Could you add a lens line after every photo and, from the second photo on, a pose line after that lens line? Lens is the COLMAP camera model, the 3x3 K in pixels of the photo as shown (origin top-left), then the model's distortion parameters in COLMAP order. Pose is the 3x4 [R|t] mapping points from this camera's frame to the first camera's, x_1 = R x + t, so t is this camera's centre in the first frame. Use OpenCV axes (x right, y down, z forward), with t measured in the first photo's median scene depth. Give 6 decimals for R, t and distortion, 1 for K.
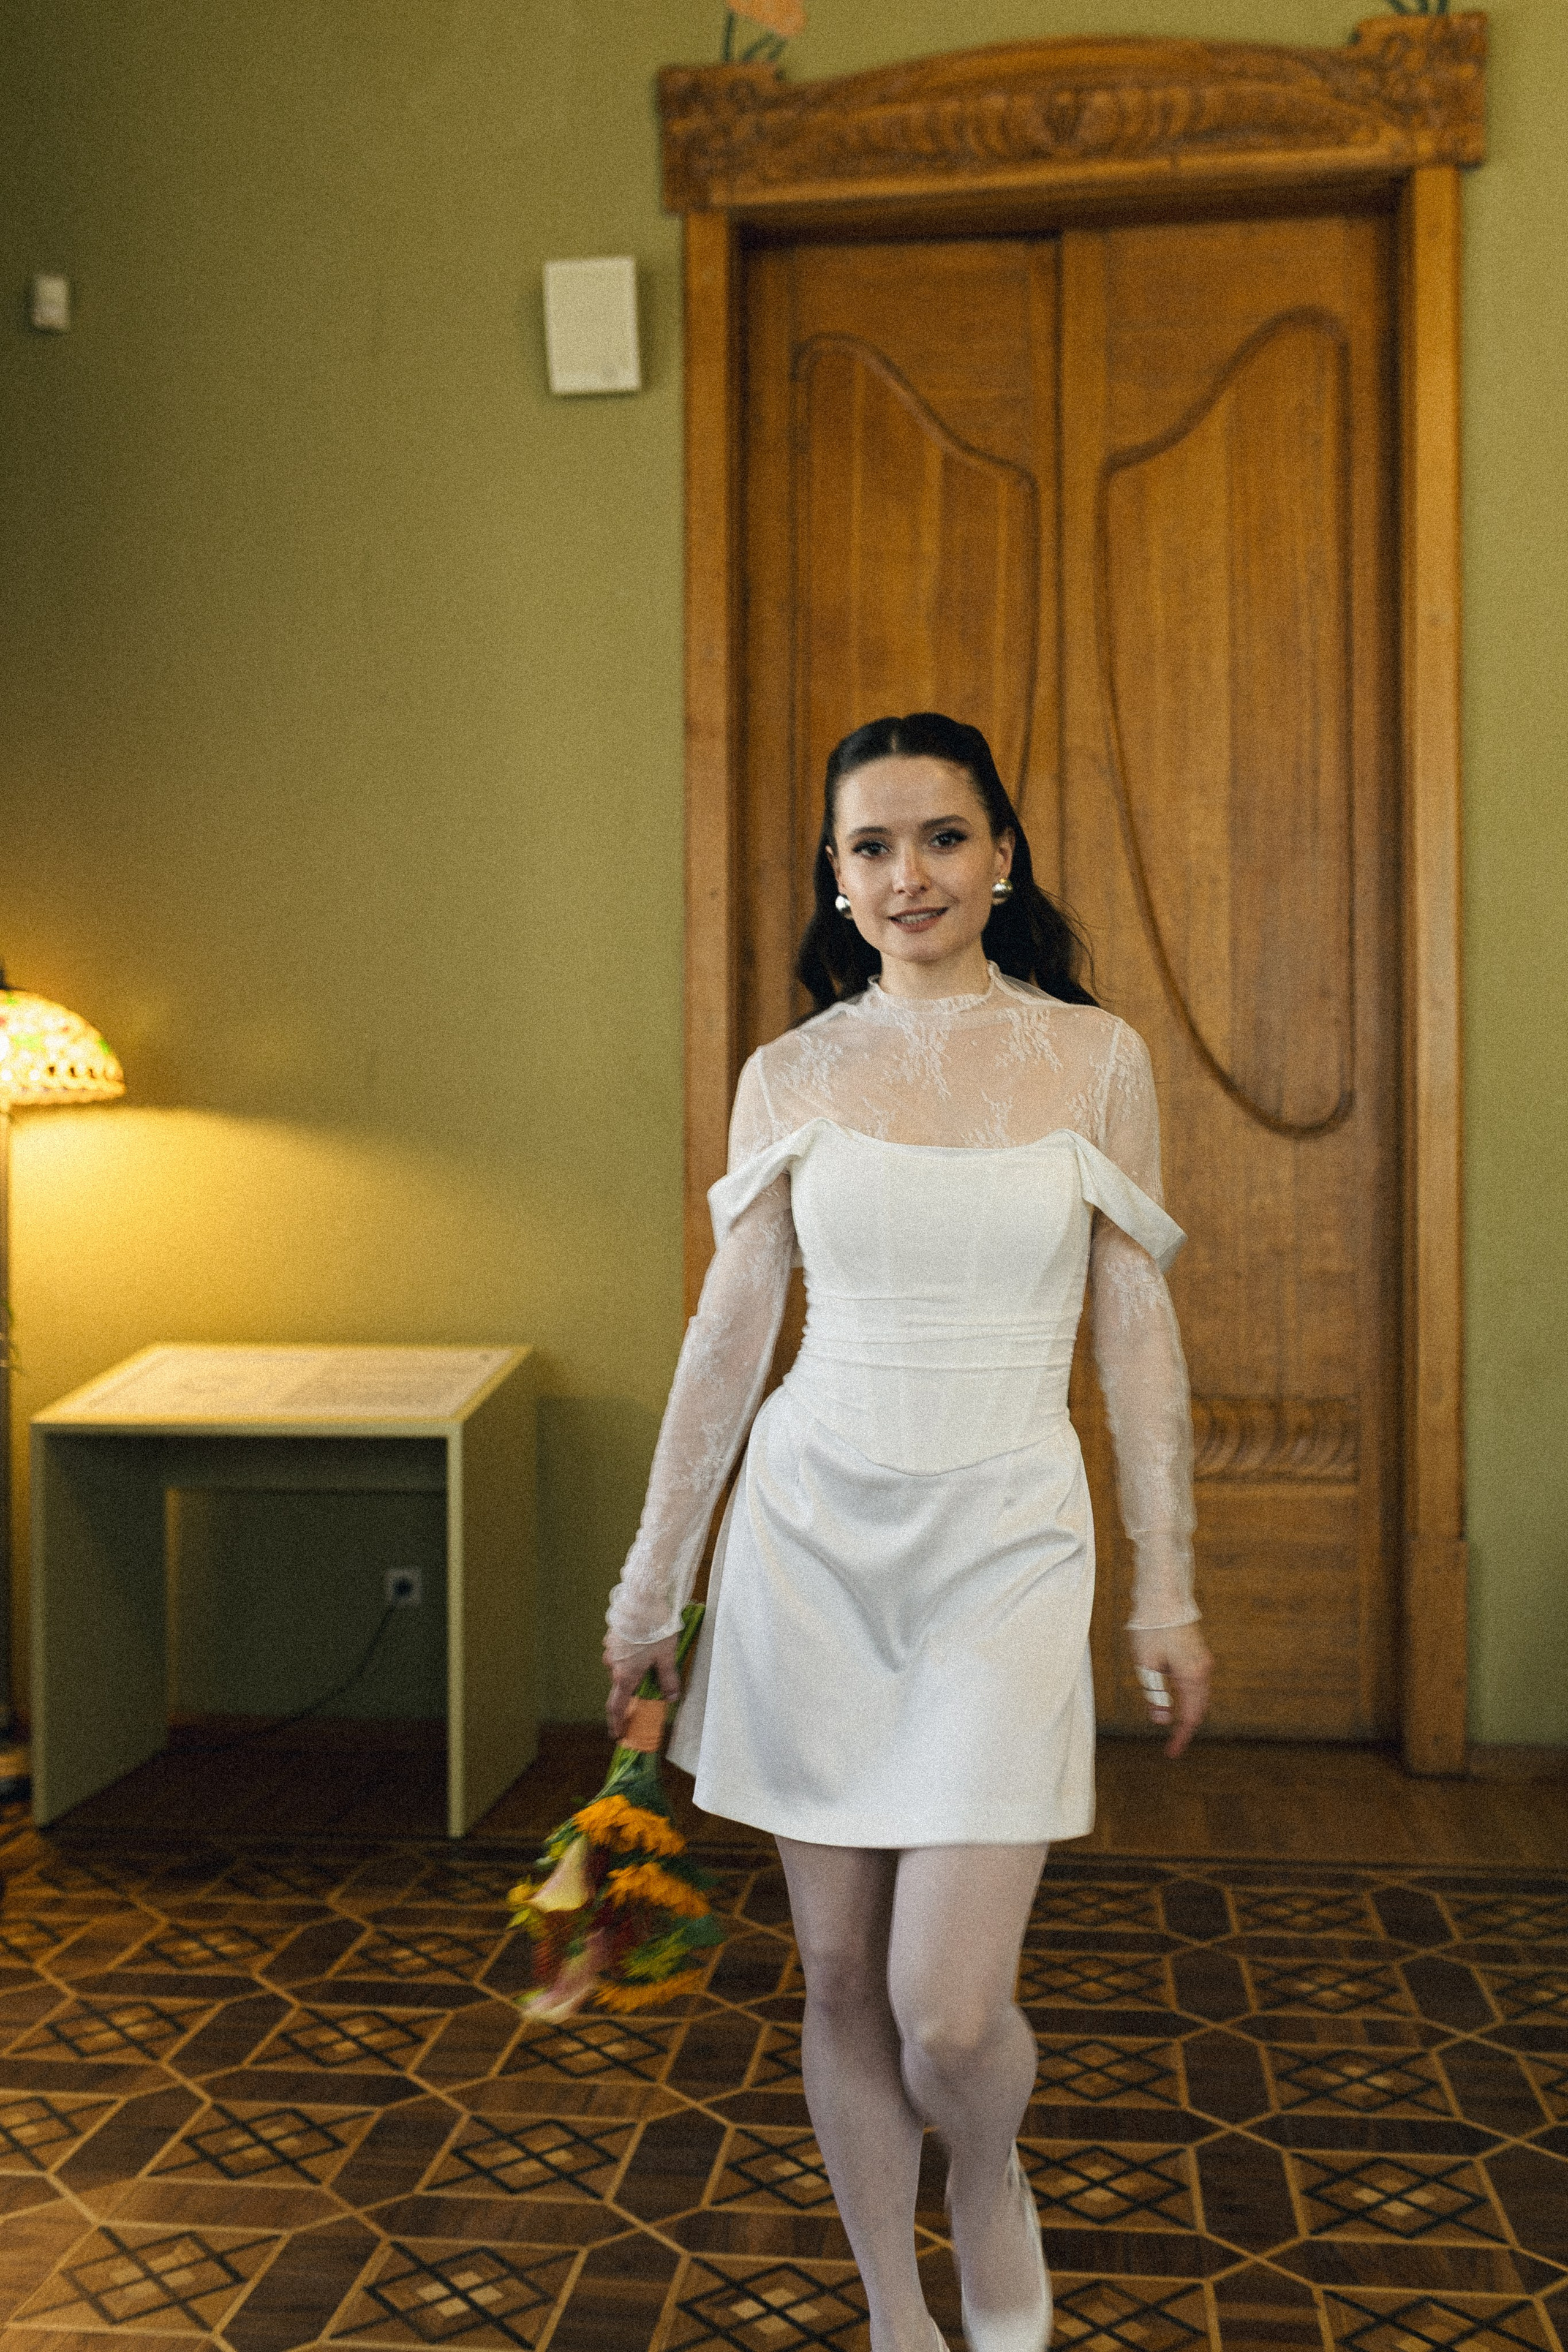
lens RADIAL K [[2361.6, 0, 791.8], [0, 2361.6, 1179.1], [0, 0, 1]] dist [0.002437, -0.003928]
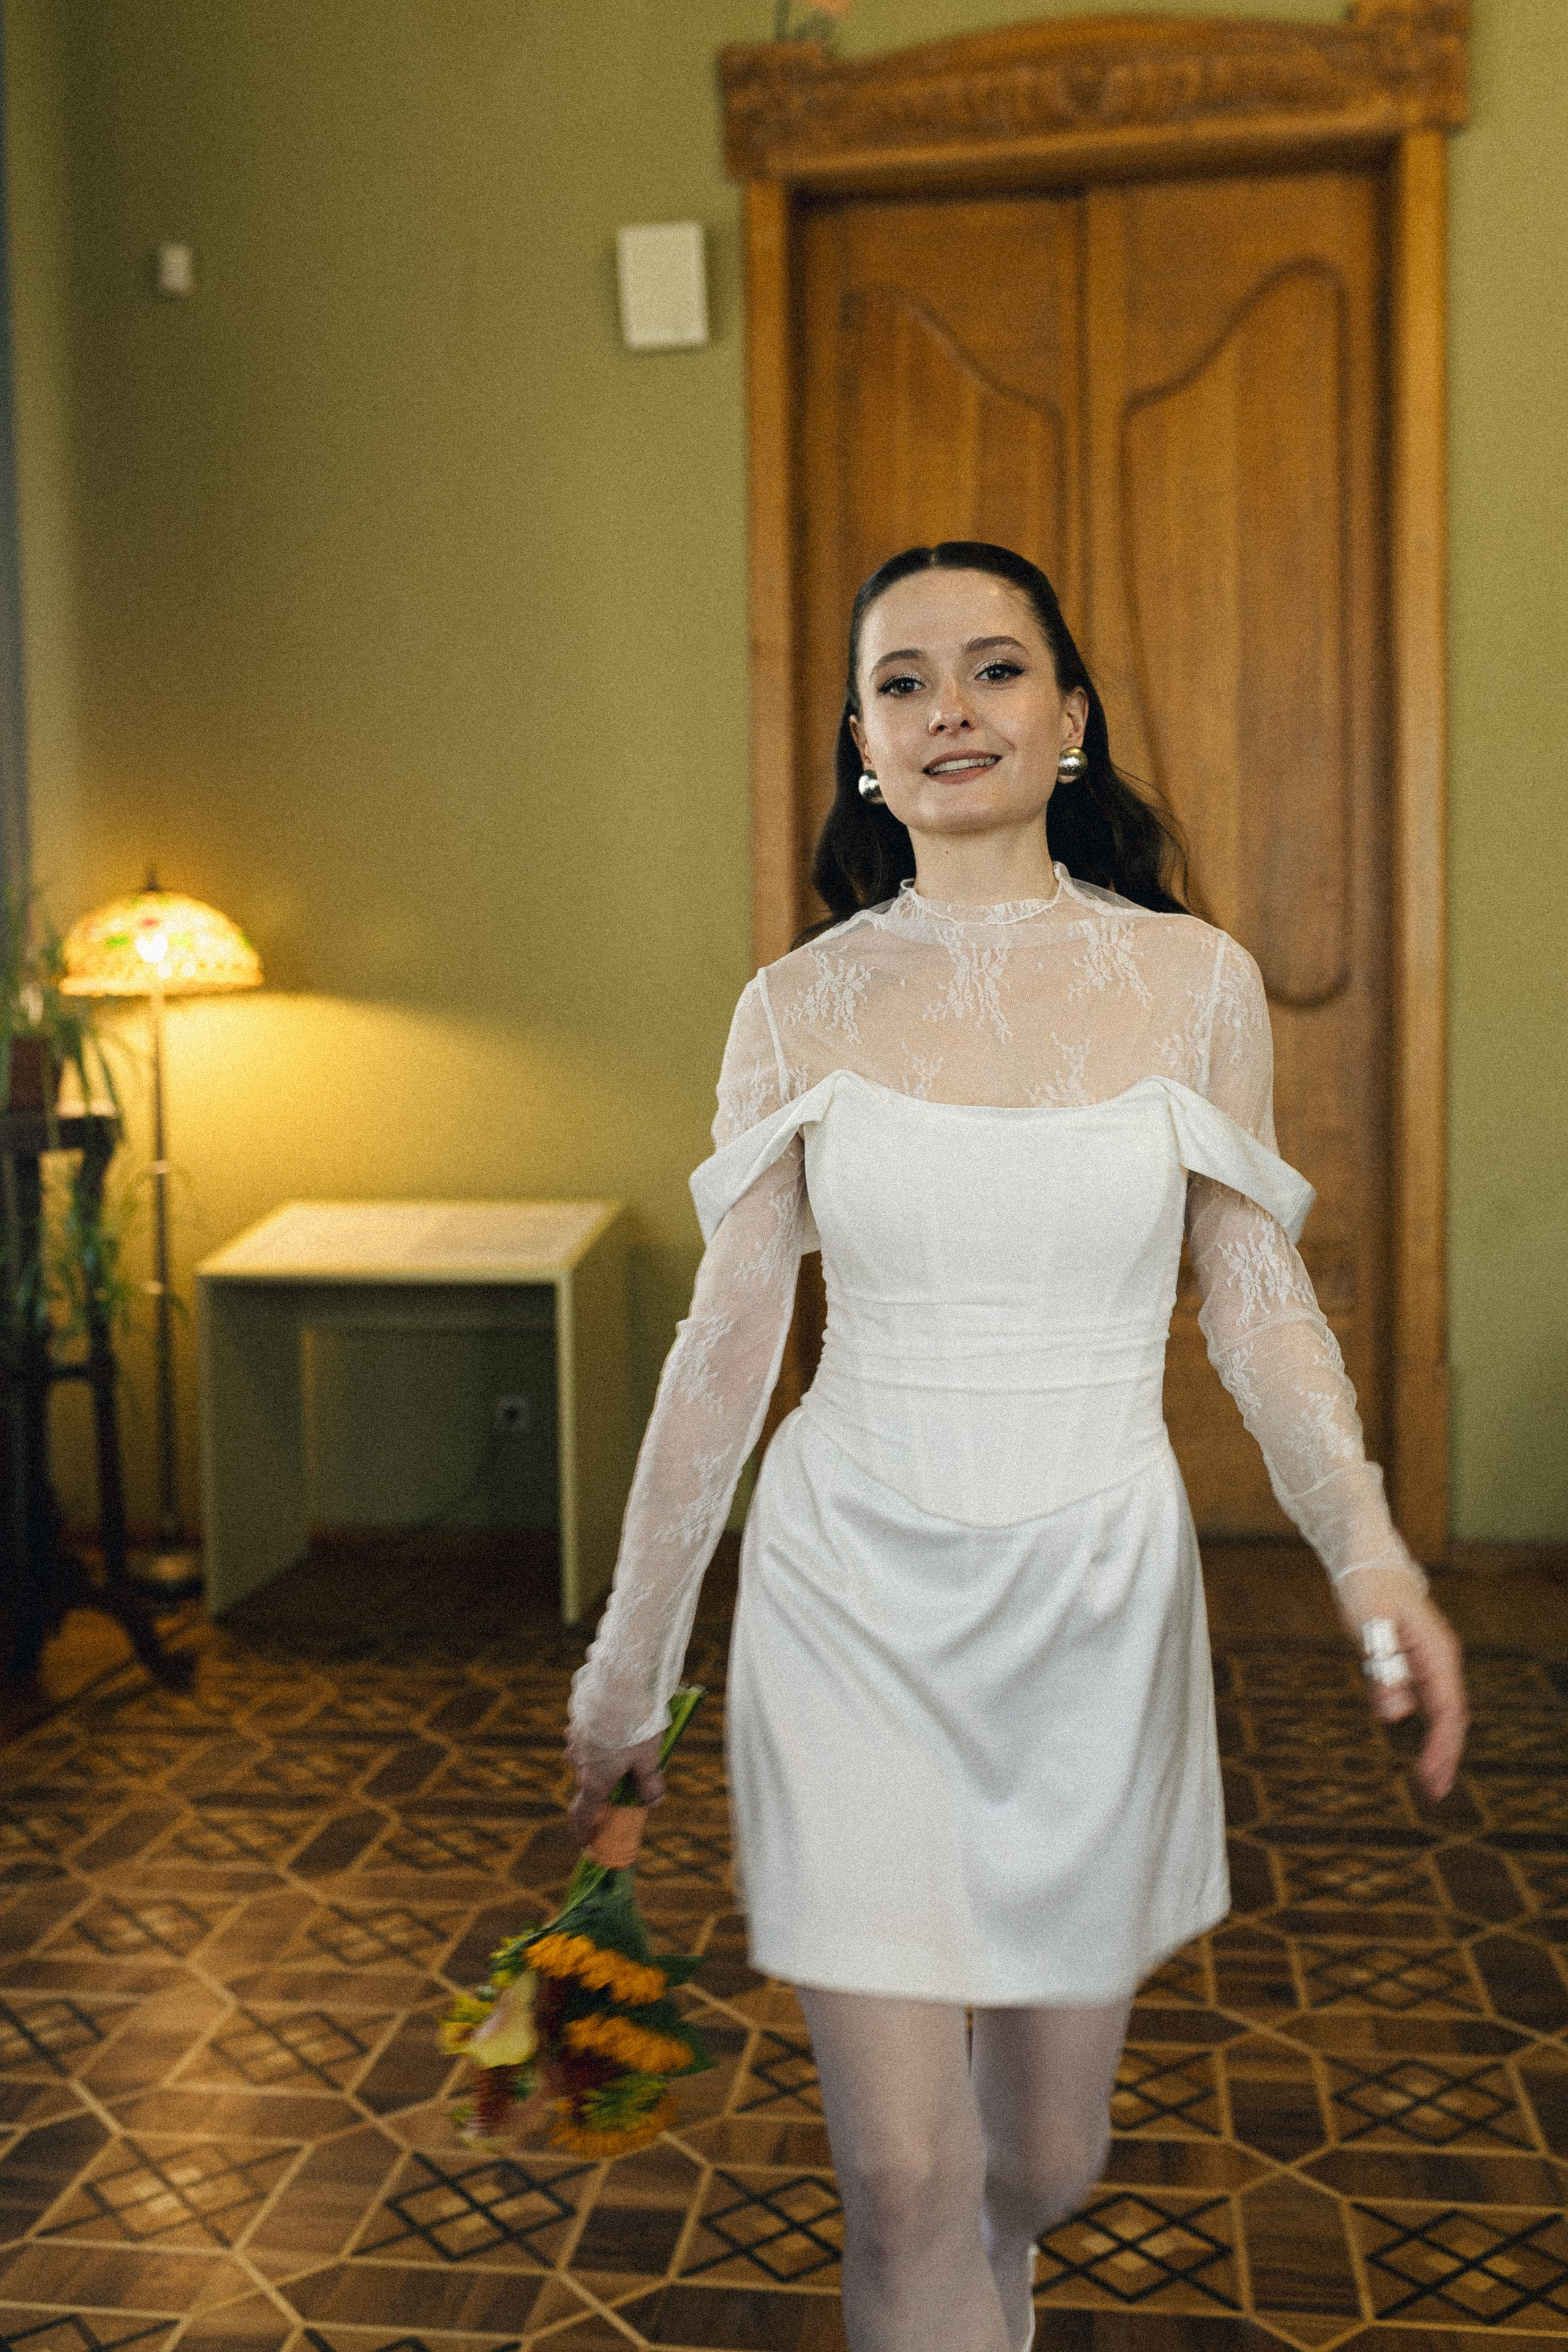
lens RADIAL K [[2354.2, 0, 776.8], [0, 2354.2, 1148.3], [0, 0, 1]] dist [0.002350, -0.010994]
pose [[0.999731, -0.010421, -0.020727, -0.012510], [0.011482, 0.998595, 0.051730, -0.012894], [0.020159, -0.051954, 0.998446, -0.131327]]
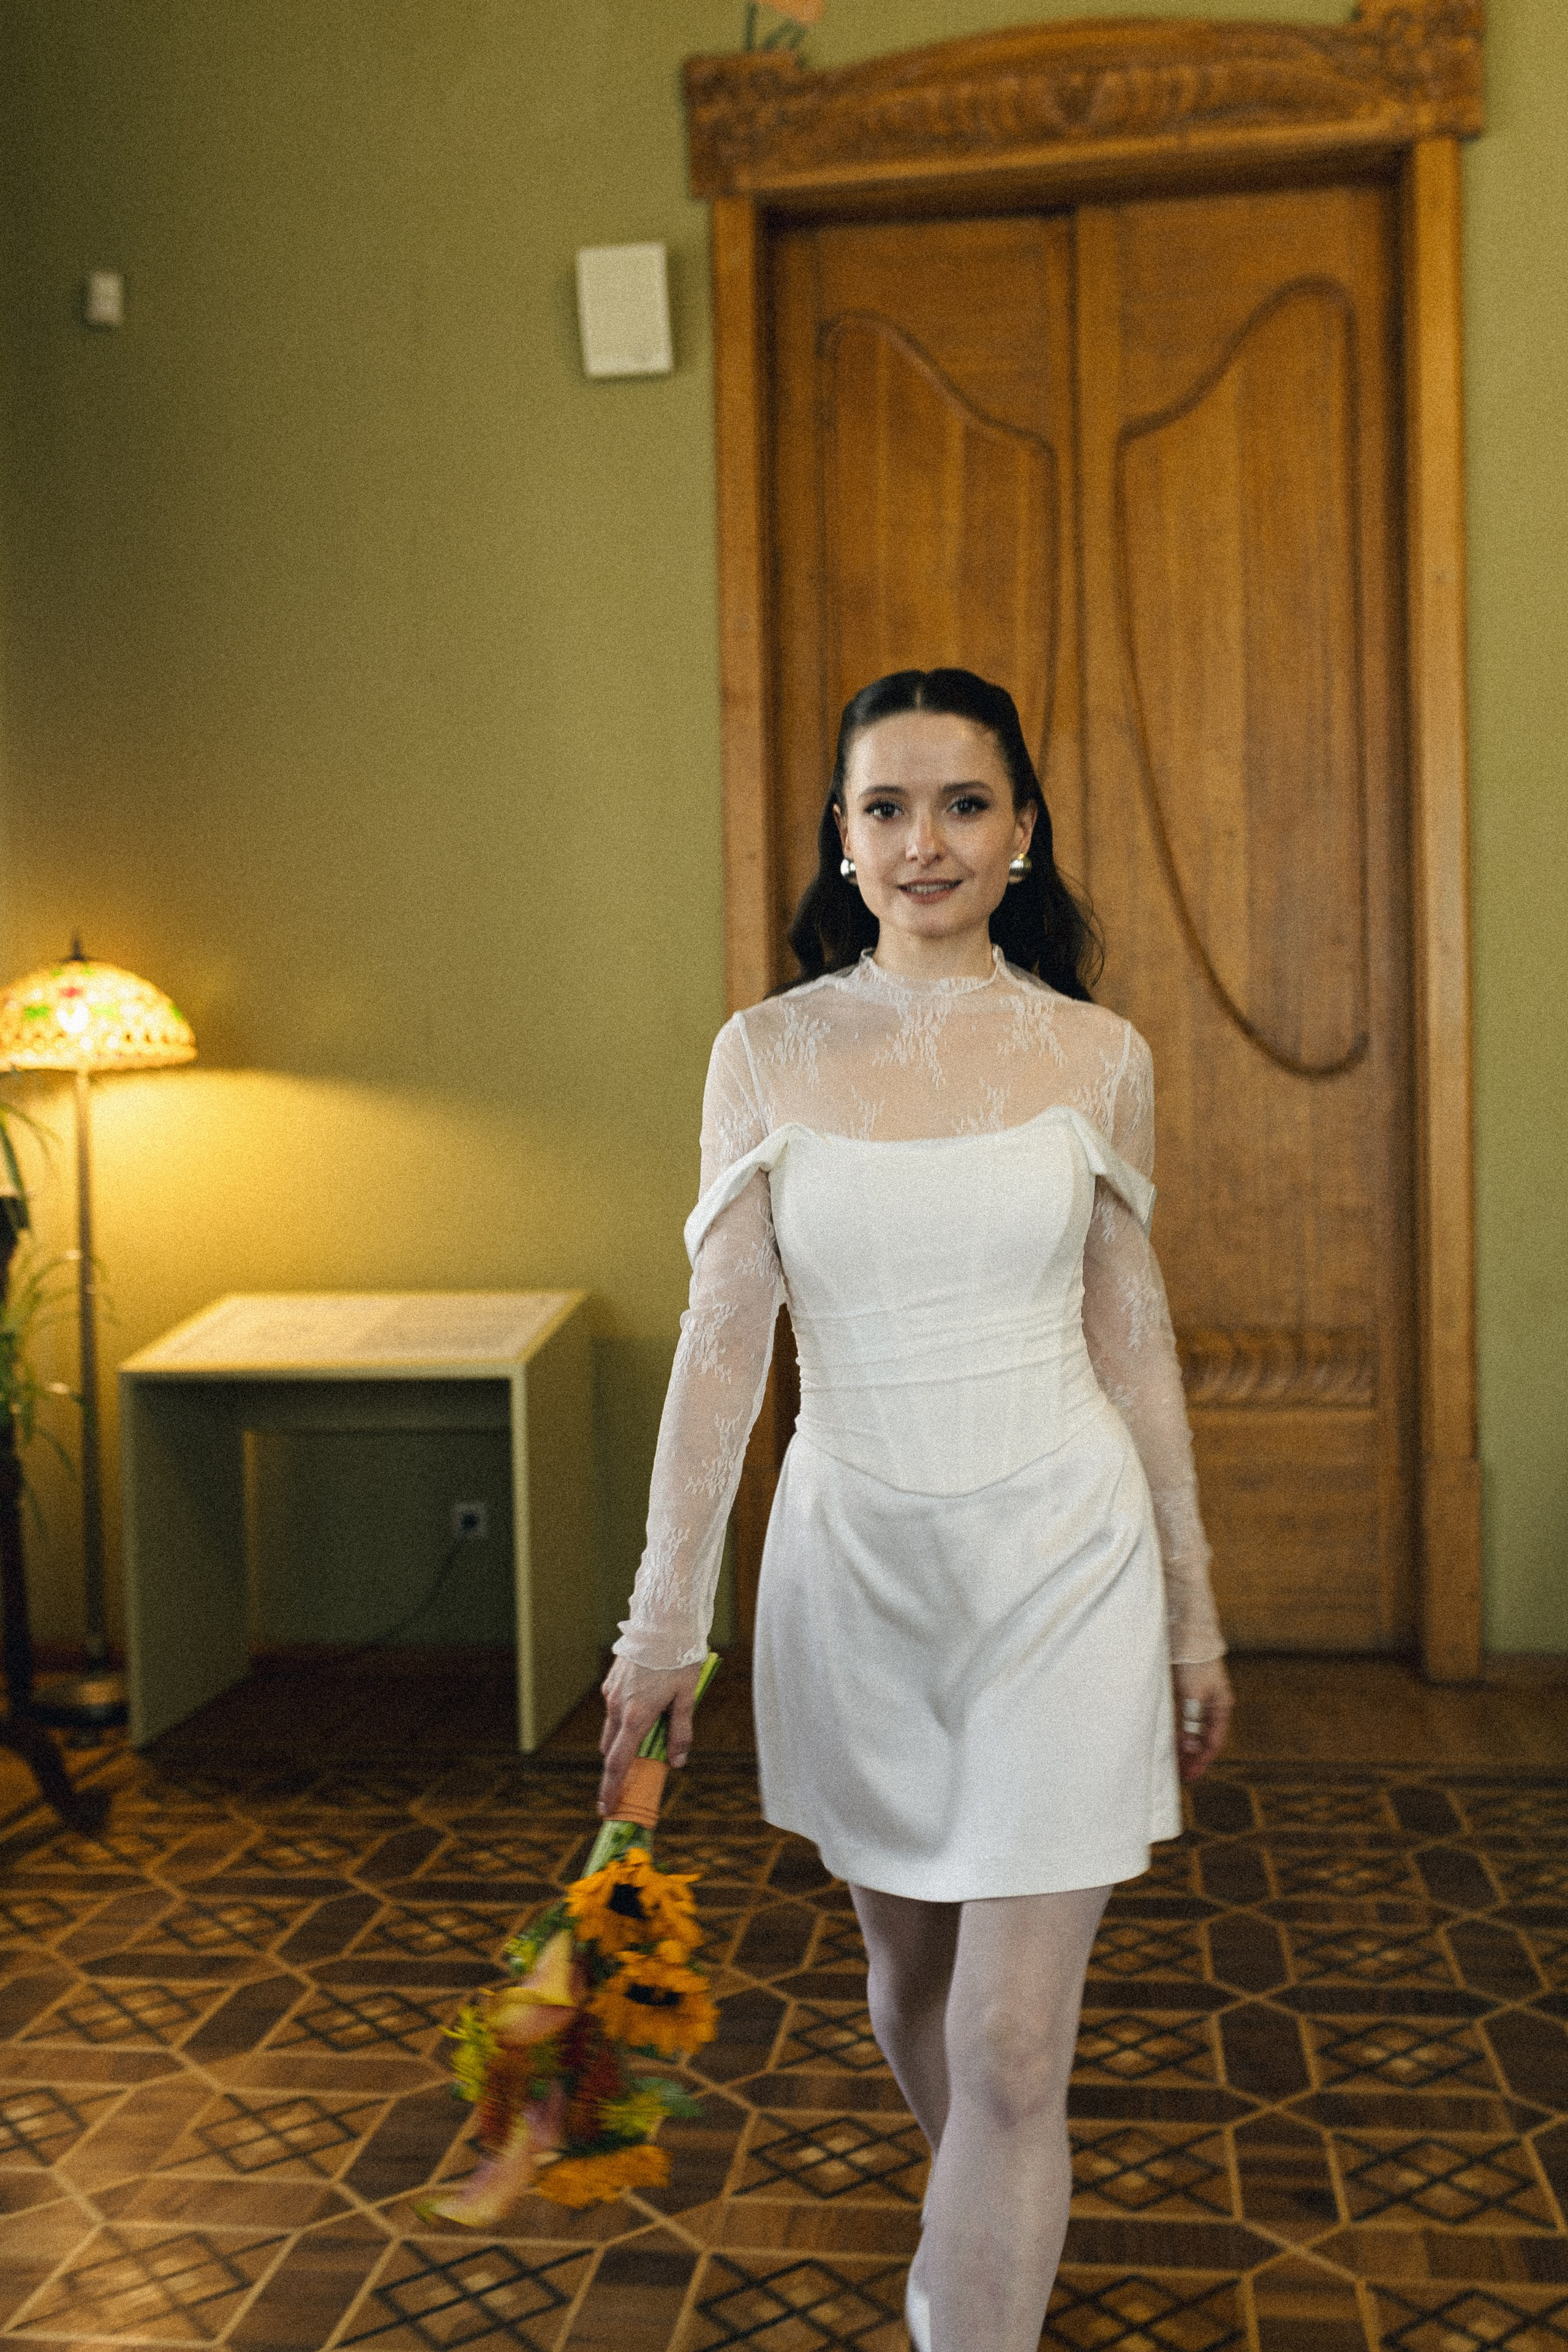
lens RADIAL K [[2361.6, 0, 791.8], [0, 2361.6, 1179.1], [0, 0, 1]] dist [0.002437, -0.003928]
pose [[0.999718, -0.017592, -0.015975, -0.001145], [0.018000, 0.999506, 0.025781, -0.004472], [0.015513, -0.026061, 0.999540, -0.050624]]
